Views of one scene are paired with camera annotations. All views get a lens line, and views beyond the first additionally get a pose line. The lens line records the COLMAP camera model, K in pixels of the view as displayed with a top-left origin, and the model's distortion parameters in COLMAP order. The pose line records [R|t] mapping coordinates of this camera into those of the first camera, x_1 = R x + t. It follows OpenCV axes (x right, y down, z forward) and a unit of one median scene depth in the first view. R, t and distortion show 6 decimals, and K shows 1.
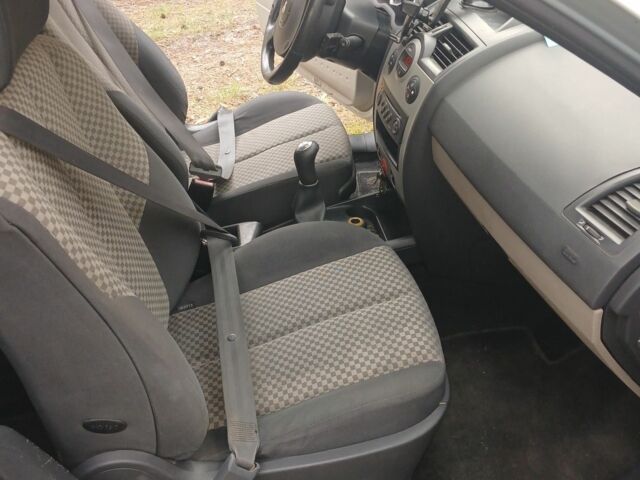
lens RADIAL K [[645.9, 0, 320.0], [0, 645.9, 224.3], [0, 0, 1]] dist [0.039930, -0.013322]
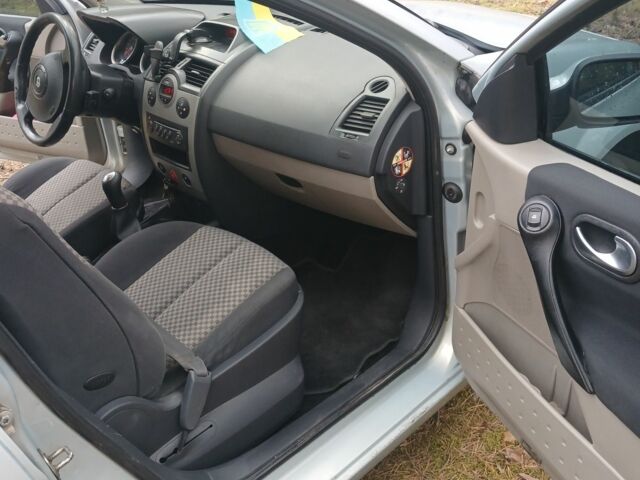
lens RADIAL K [[645.9, 0, 320.0], [0, 645.9, 224.3], [0, 0, 1]] dist [0.039930, -0.013322]
pose [[0.824371, -0.324355, 0.463904, -0.324253], [0.371845, 0.928220, -0.011781, 0.137545], [-0.426784, 0.182212, 0.885807, -0.267933]]
